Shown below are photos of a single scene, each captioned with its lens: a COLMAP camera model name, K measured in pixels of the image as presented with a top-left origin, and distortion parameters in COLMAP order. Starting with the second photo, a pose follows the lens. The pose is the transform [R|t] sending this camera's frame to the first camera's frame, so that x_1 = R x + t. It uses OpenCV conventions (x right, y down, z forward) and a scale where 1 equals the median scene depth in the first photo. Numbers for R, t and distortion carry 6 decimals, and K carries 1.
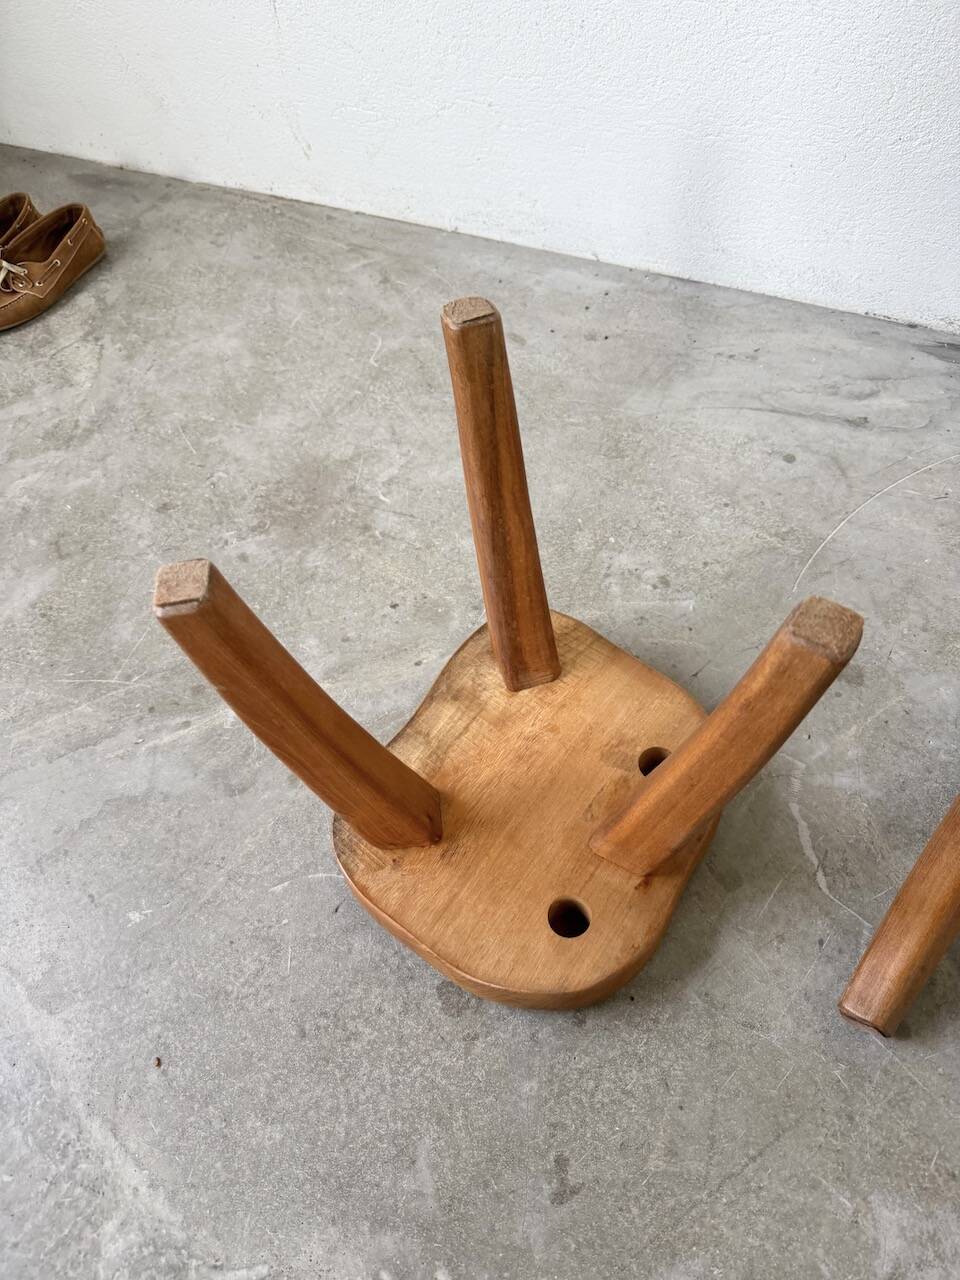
lens RADIAL K [[924.2, 0, 473.6], [0, 924.2, 636.5], [0, 0, 1]] dist [-0.000631, -0.018562]
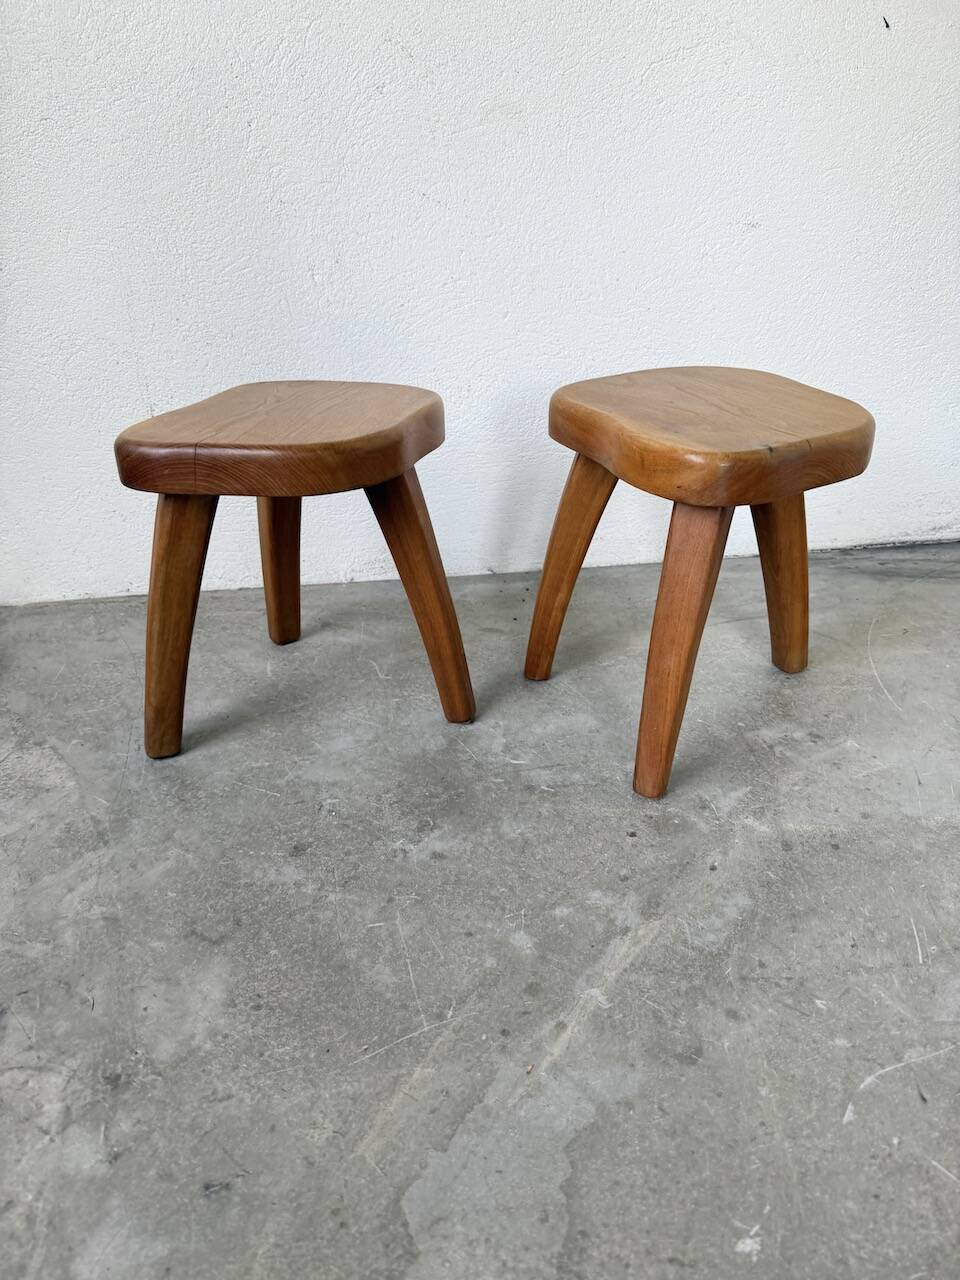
lens RADIAL K [[924.2, 0, 473.4], [0, 924.2, 629.3], [0, 0, 1]] dist [-0.000631, -0.018562]
pose [[0.838596, -0.190779, 0.510254, -0.729060], [0.408521, 0.839877, -0.357377, 0.064445], [-0.360371, 0.508144, 0.782255, 0.253956]]
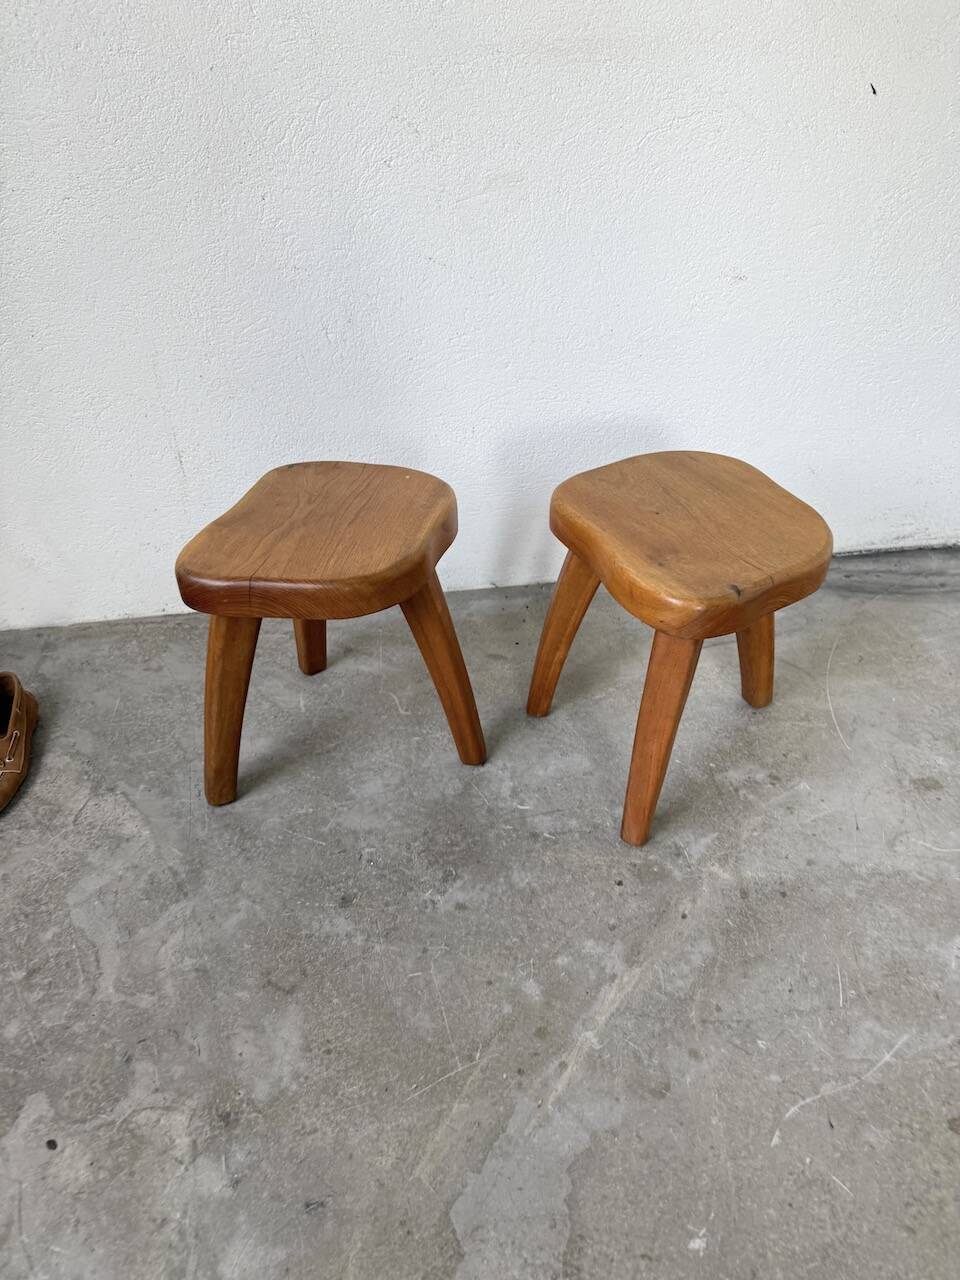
lens RADIAL K [[924.2, 0, 478.3], [0, 924.2, 629.5], [0, 0, 1]] dist [-0.000631, -0.018562]
pose [[0.826738, -0.275518, 0.490504, -0.779740], [0.422955, 0.879293, -0.218982, -0.148842], [-0.370963, 0.388502, 0.843477, -0.013445]]
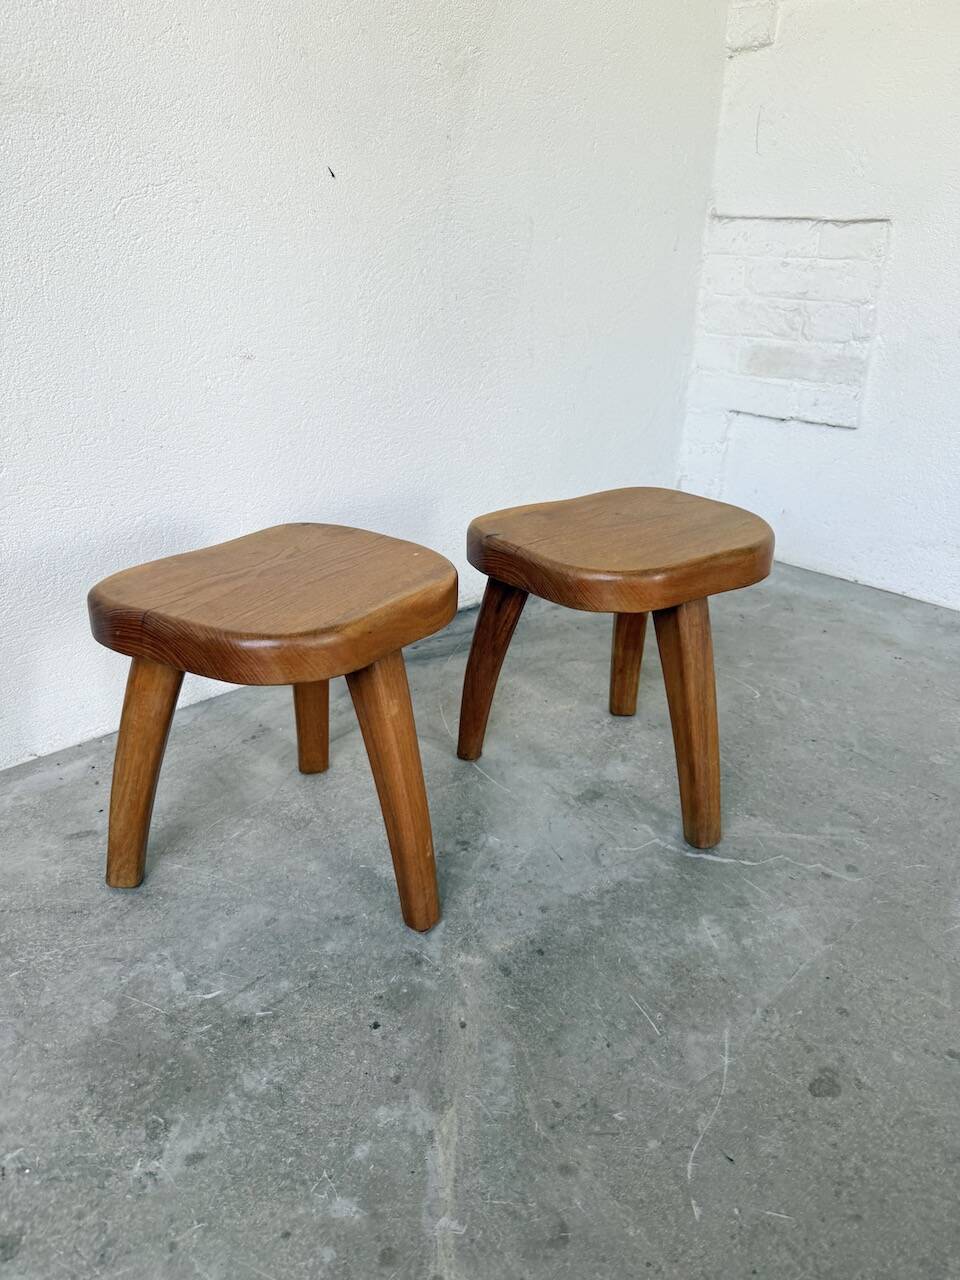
lens RADIAL K [[924.2, 0, 479.5], [0, 924.2, 625.8], [0, 0, 1]] dist [-0.000631, -0.018562]
pose [[0.316200, -0.305178, 0.898267, -0.826357], [0.721067, 0.692617, -0.018513, -0.237229], [-0.616506, 0.653565, 0.439059, 0.322984]]
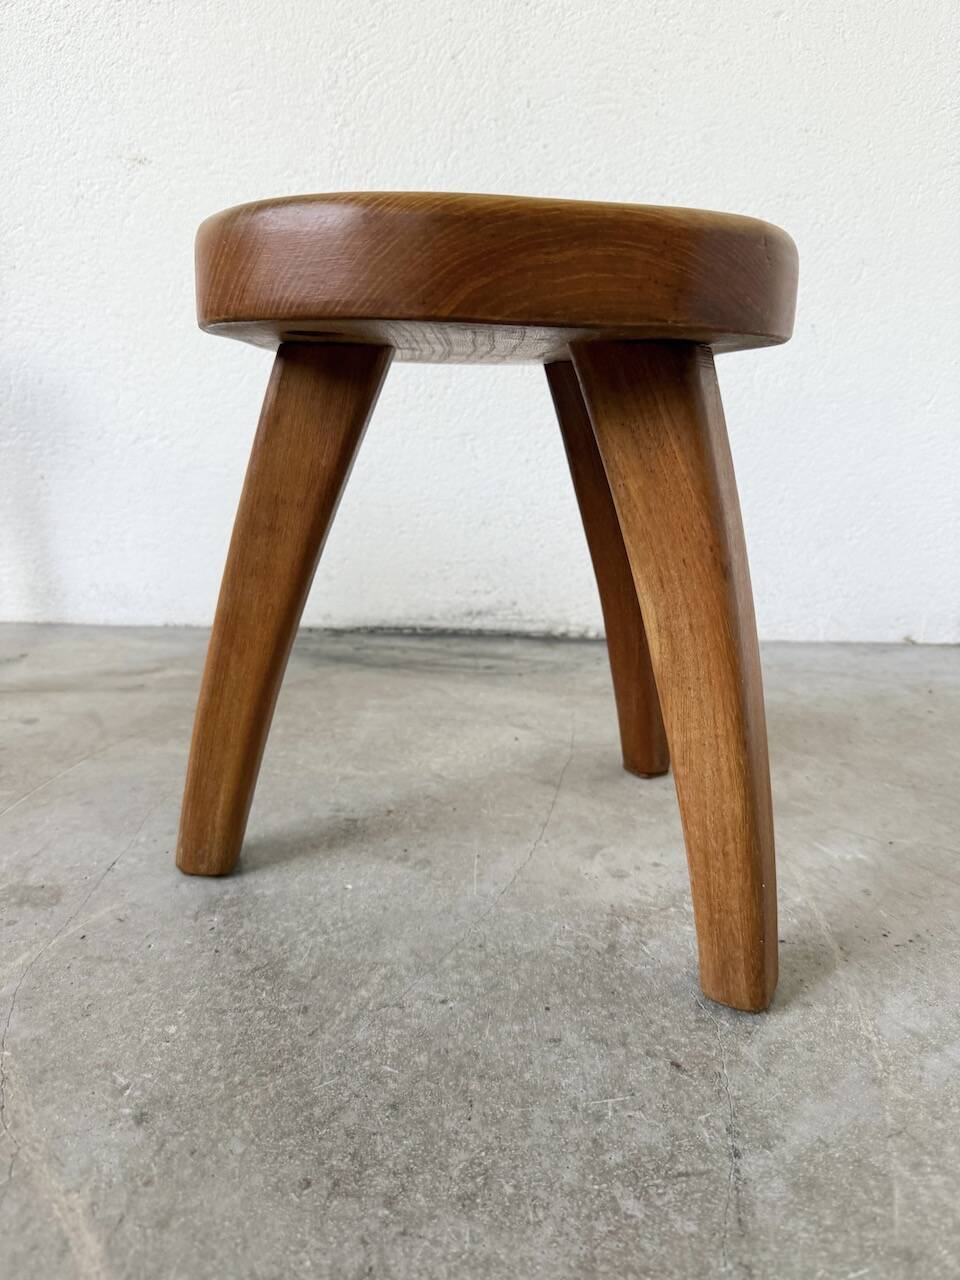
lens RADIAL K [[924.2, 0, 484.7], [0, 924.2, 638.1], [0, 0, 1]] dist [-0.000631, -0.018562]
pose [[0.883869, -0.028704, 0.466854, 0.387464], [0.301702, 0.797706, -0.522151, 0.320318], [-0.357424, 0.602364, 0.713727, 0.340004]]
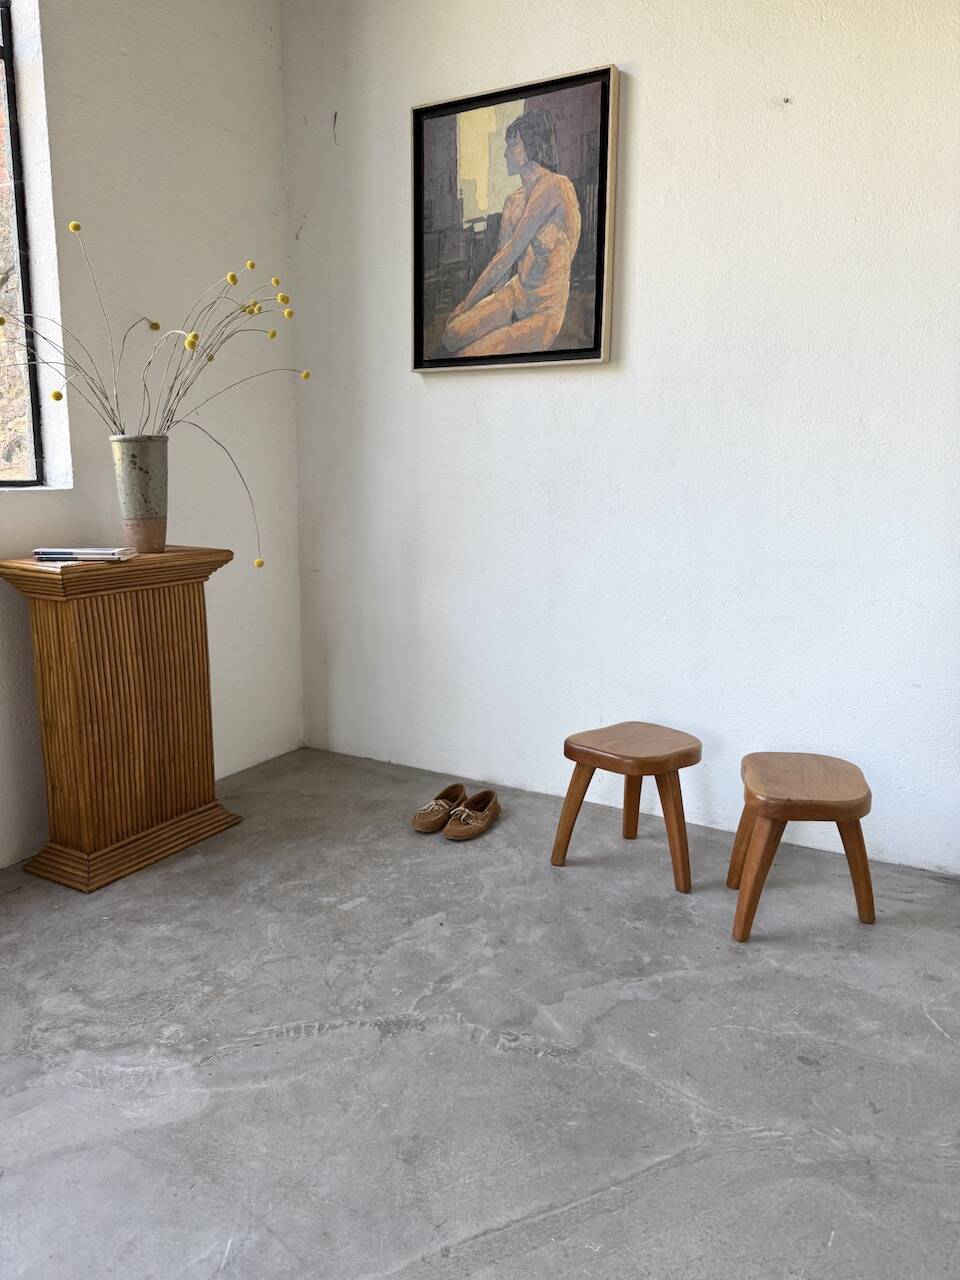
lens RADIAL K [[921.9, 0, 462.1], [0, 921.9, 630.3], [0, 0, 1]] dist [-0.014426, -0.001728]
pose [[0.996000, 0.086696, -0.021635, -0.785418], [-0.079446, 0.748392, -0.658481, 0.981455], [-0.040896, 0.657566, 0.752286, -1.223359]]
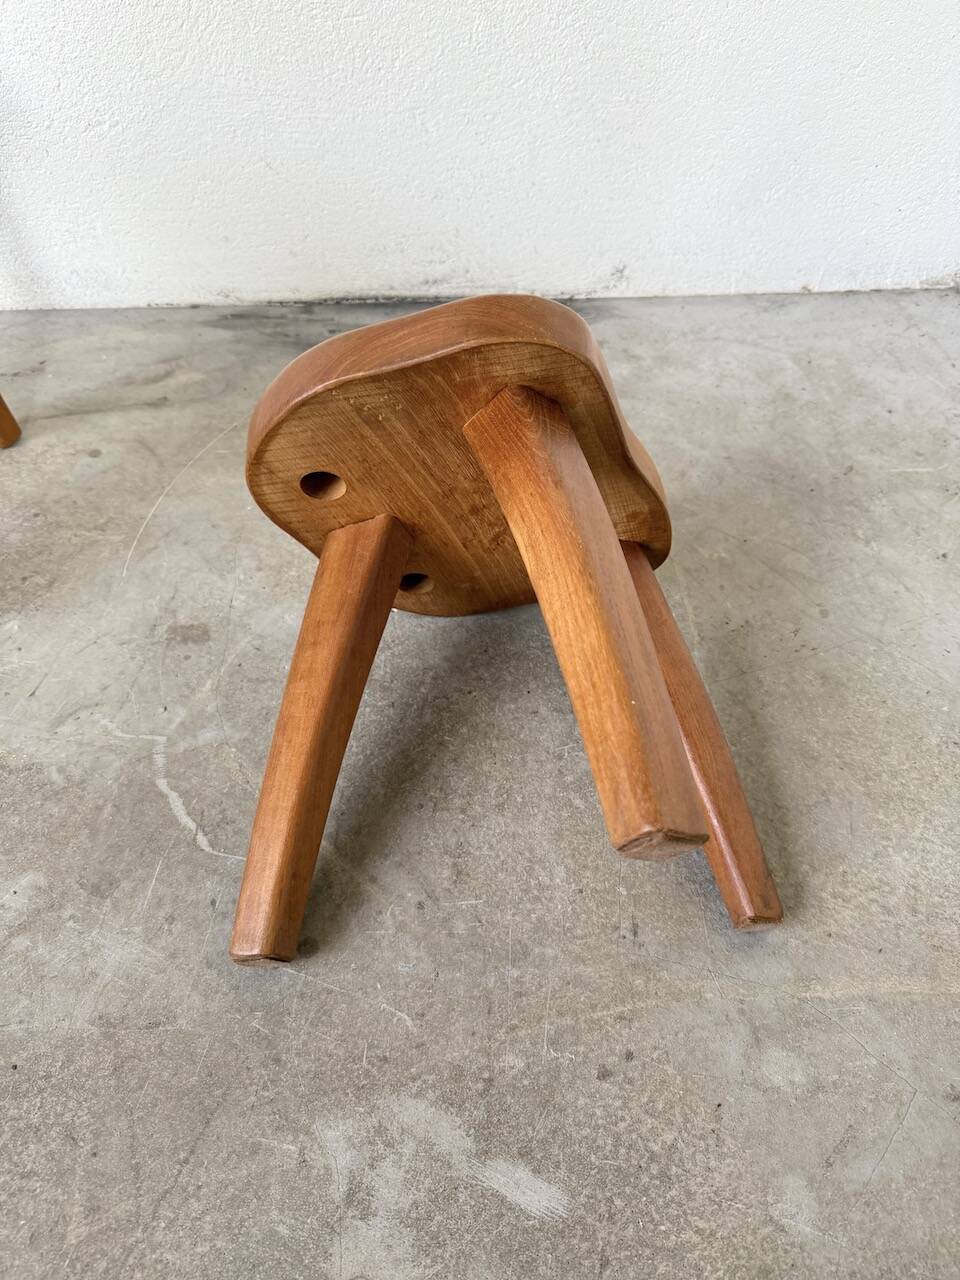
lens RADIAL K [[919.7, 0, 492.0], [0, 919.7, 640.2], [0, 0, 1]] dist [0.016603, -0.050637]
pose [[0.830545, -0.340261, 0.440928, 0.240753], [0.370595, 0.928609, 0.018536, 0.144005], [-0.415757, 0.148011, 0.897351, 0.014012]]
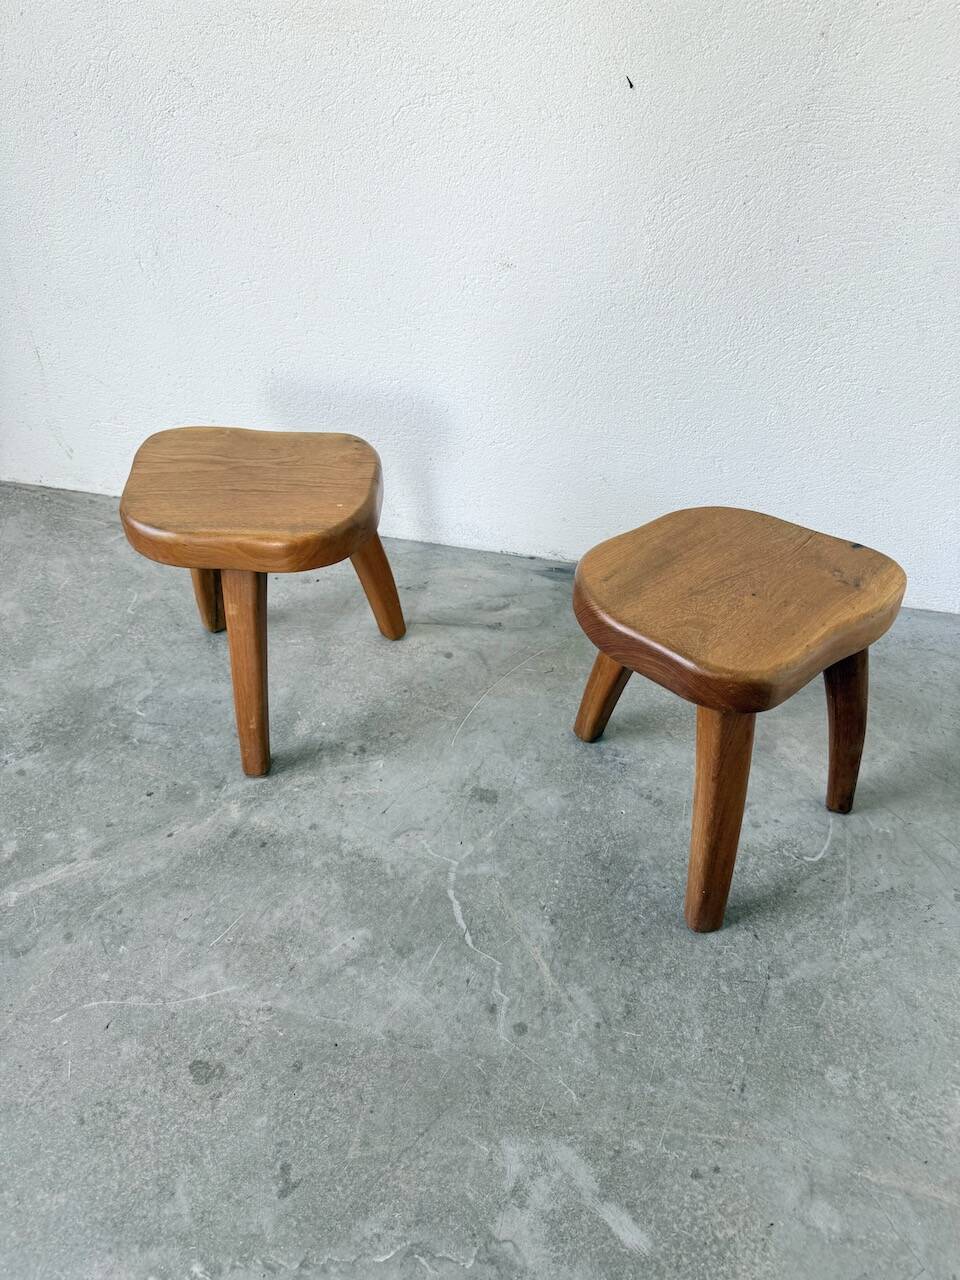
lens RADIAL K [[924.2, 0, 489.1], [0, 924.2, 633.3], [0, 0, 1]] dist [-0.000631, -0.018562]
pose [[0.969591, -0.085142, 0.229444, 0.105144], [0.137195, 0.965461, -0.221499, 0.110265], [-0.202660, 0.246242, 0.947783, -0.405905]]
